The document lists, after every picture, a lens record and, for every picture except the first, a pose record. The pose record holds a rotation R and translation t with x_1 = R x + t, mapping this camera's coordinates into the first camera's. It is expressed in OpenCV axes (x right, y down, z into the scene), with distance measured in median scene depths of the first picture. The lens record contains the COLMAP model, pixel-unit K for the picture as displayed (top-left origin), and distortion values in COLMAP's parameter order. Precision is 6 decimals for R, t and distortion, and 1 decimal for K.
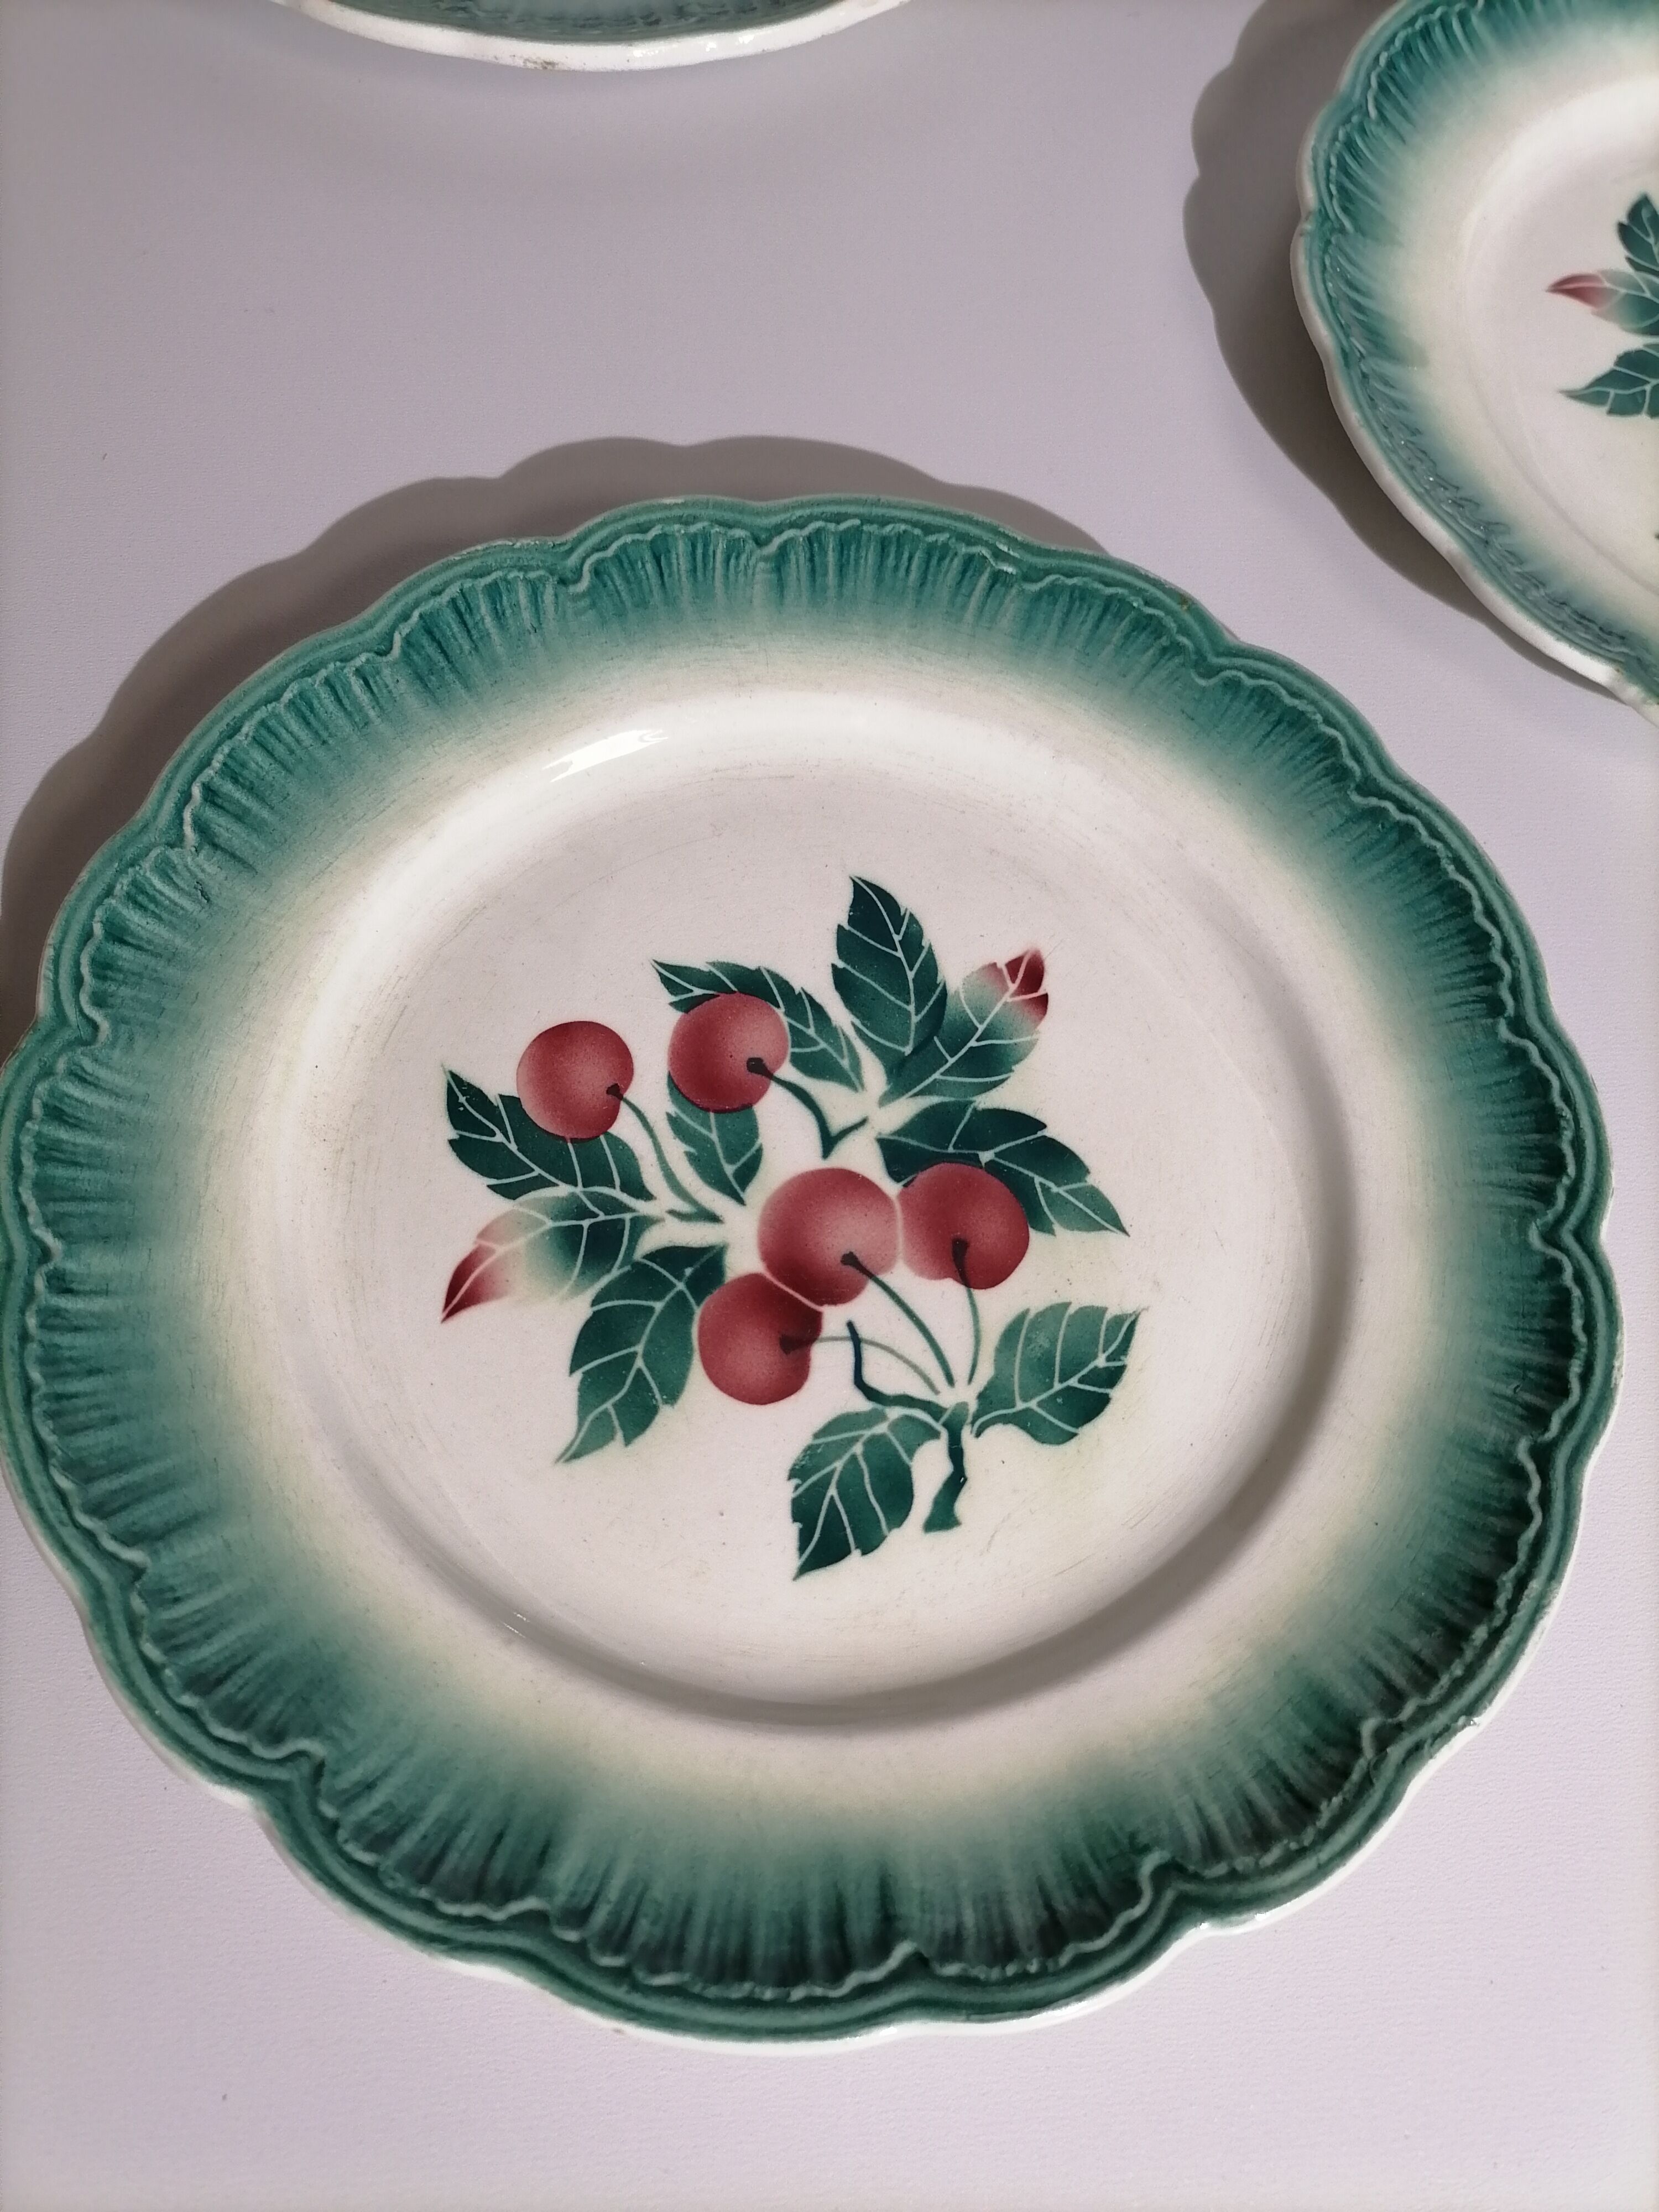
lens RADIAL K [[1696.6, 0, 828.6], [0, 1696.6, 1089.0], [0, 0, 1]] dist [0.016014, 0.002483]
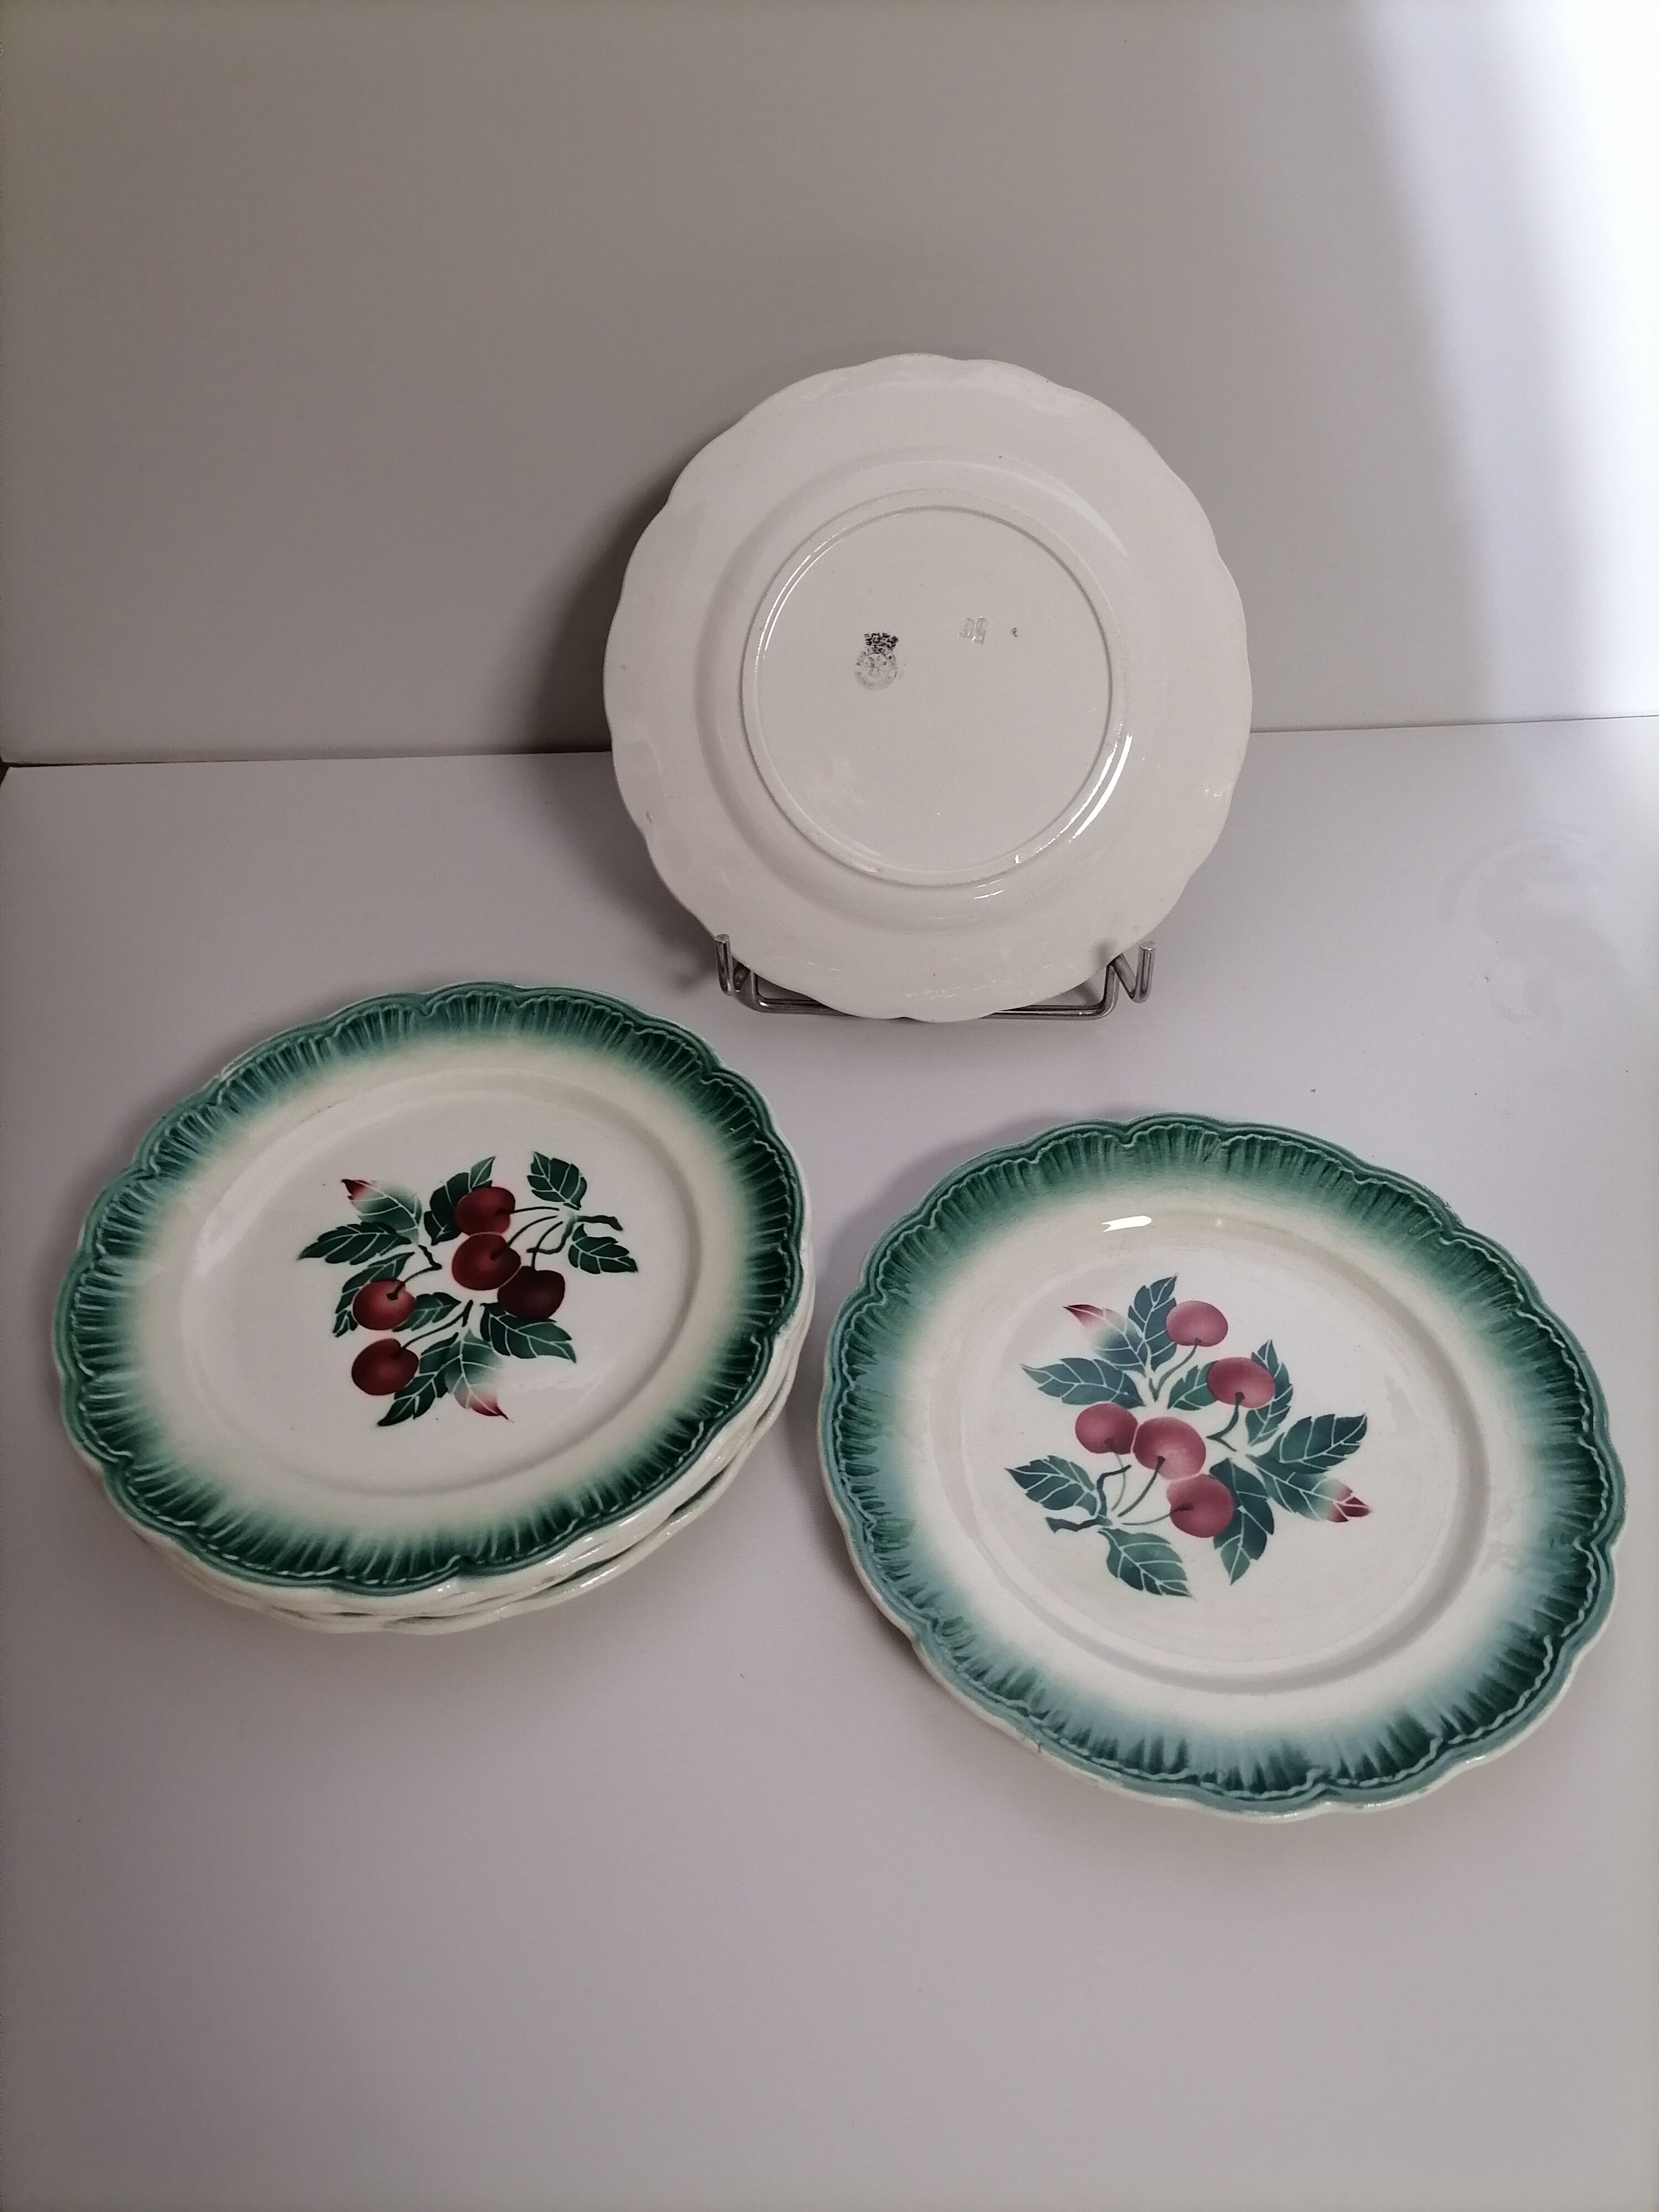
lens RADIAL K [[1665.4, 0, 829.5], [0, 1665.4, 1106.0], [0, 0, 1]] dist [0.054988, -0.061685]
pose [[0.225078, 0.676788, -0.700927, 1.013576], [-0.879537, 0.450660, 0.152708, -0.044508], [0.419230, 0.582120, 0.696694, -0.777402]]
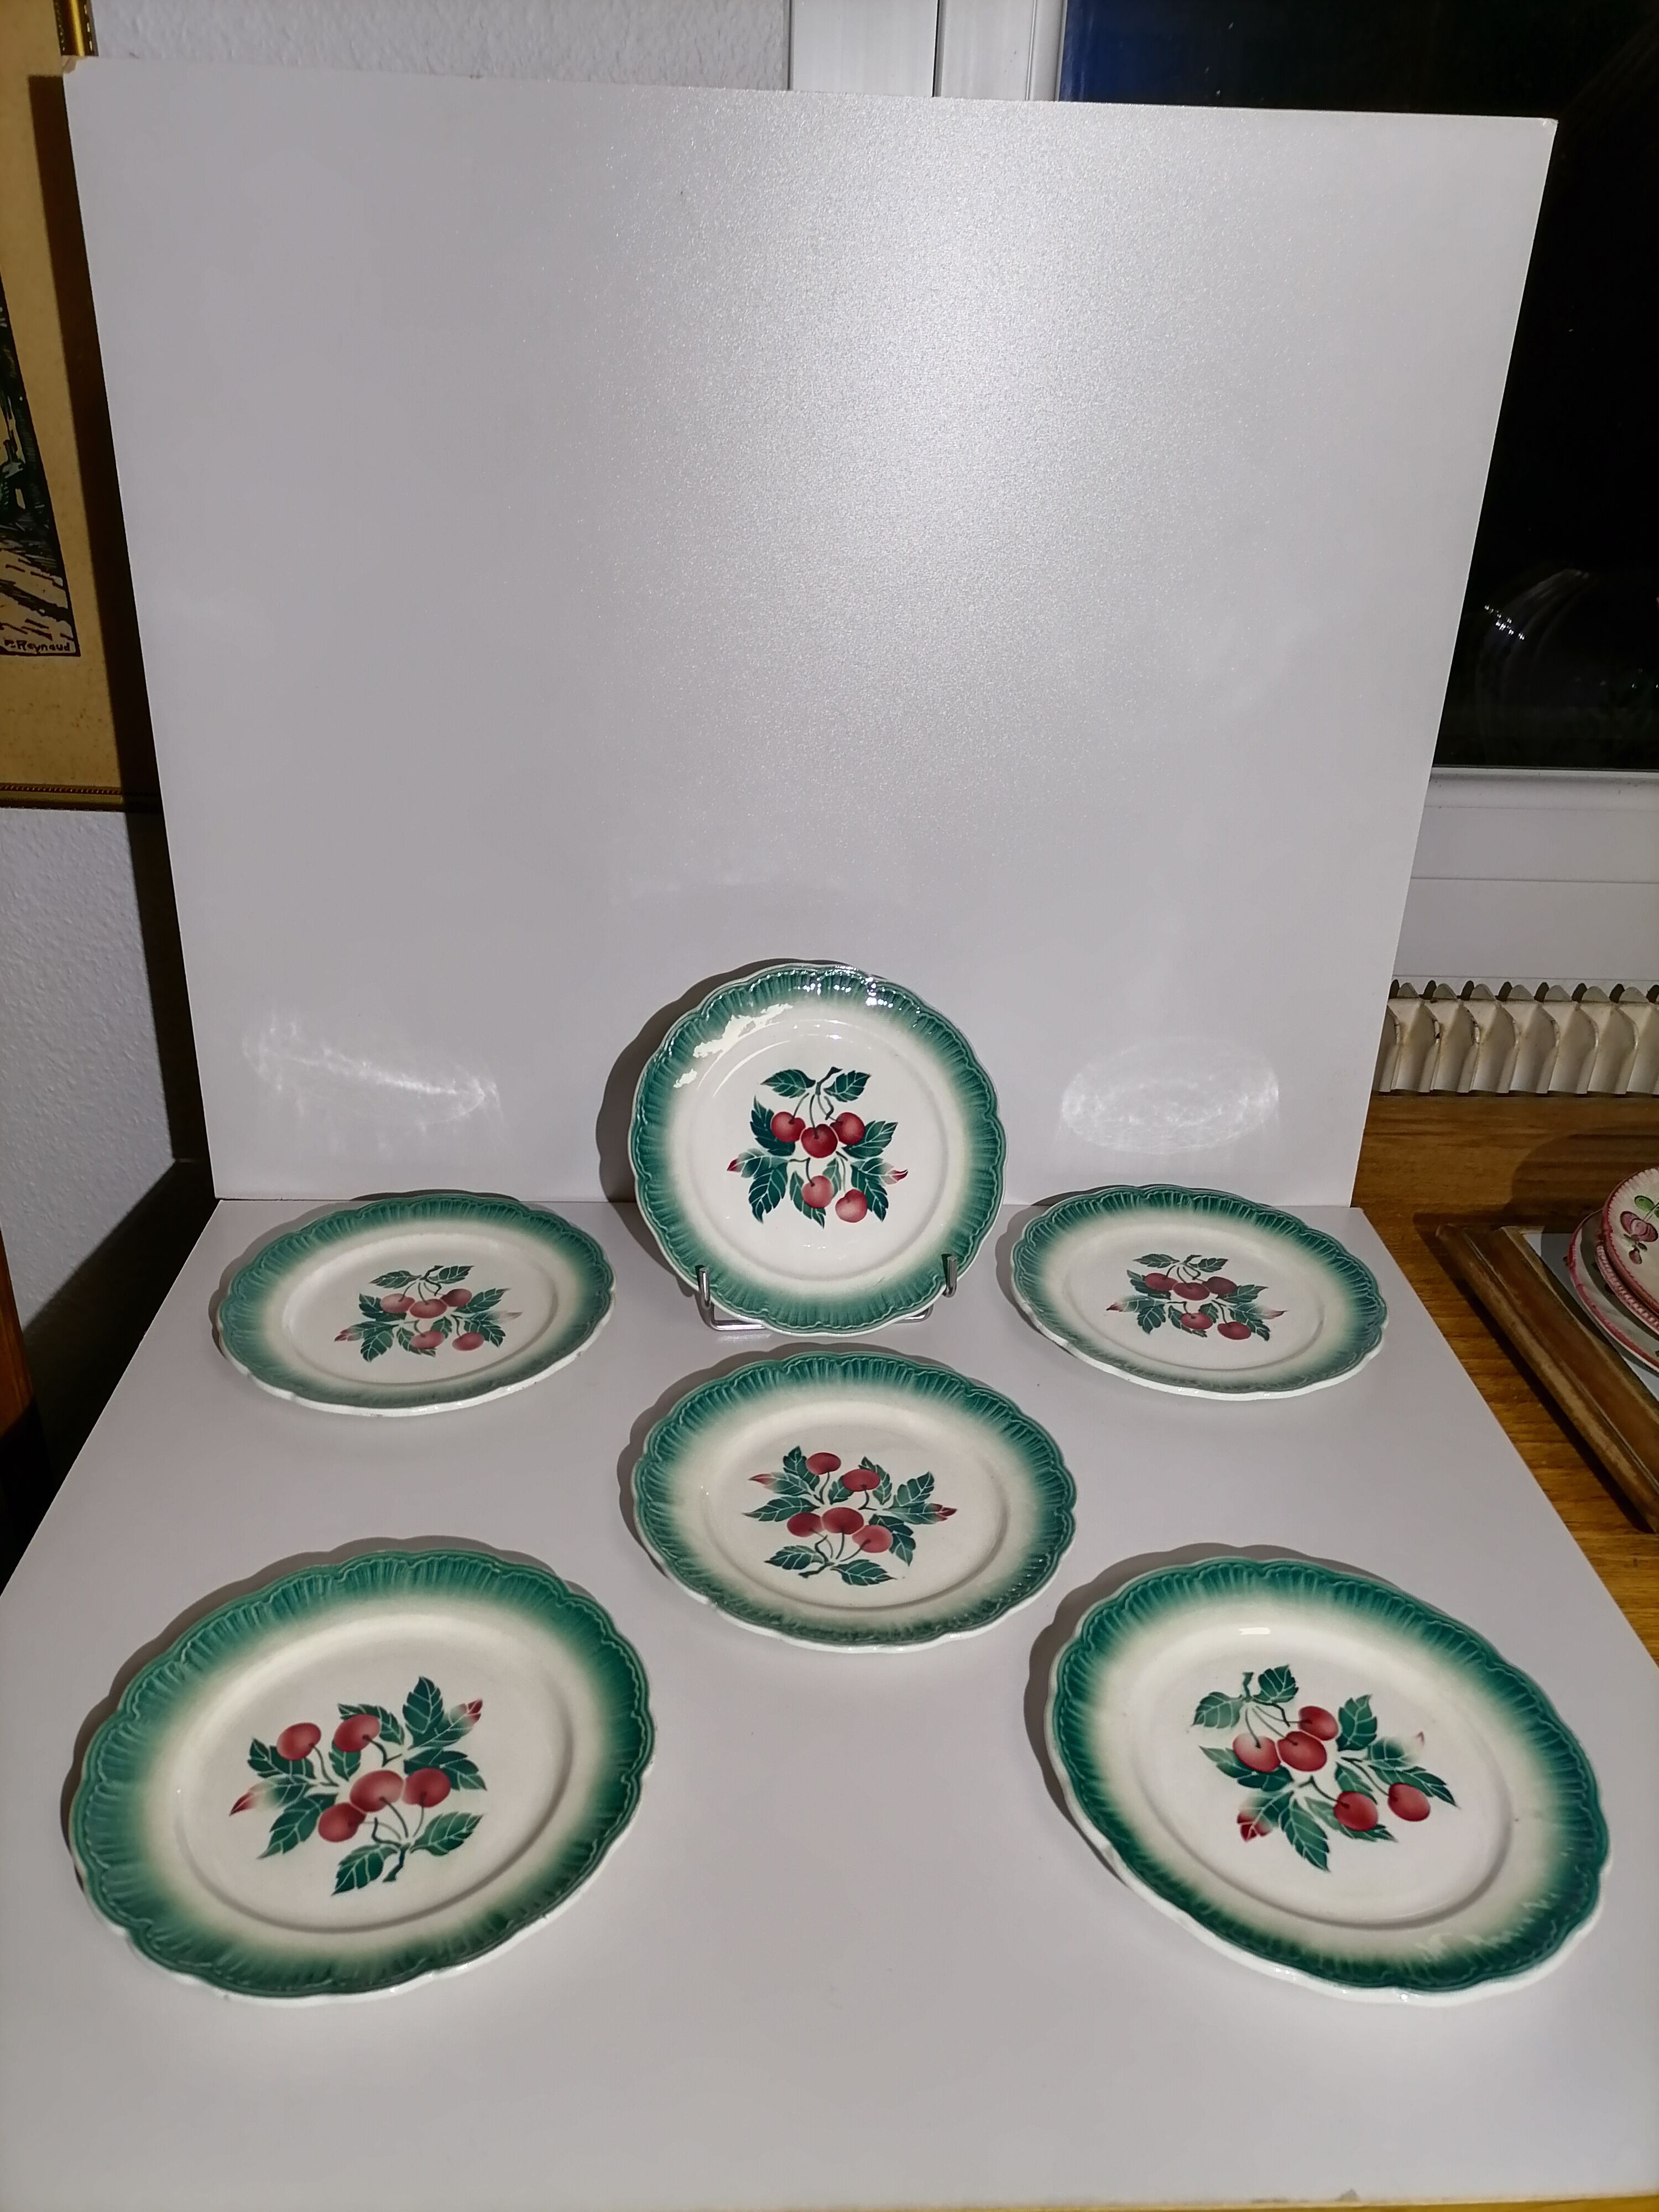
lens RADIAL K [[1665.4, 0, 829.5], [0, 1665.4, 1106.0], [0, 0, 1]] dist [0.054988, -0.061685]
pose [[0.999080, -0.033377, -0.026923, 0.839482], [0.008242, 0.765596, -0.643269, 0.989533], [0.042083, 0.642456, 0.765167, -1.763781]]
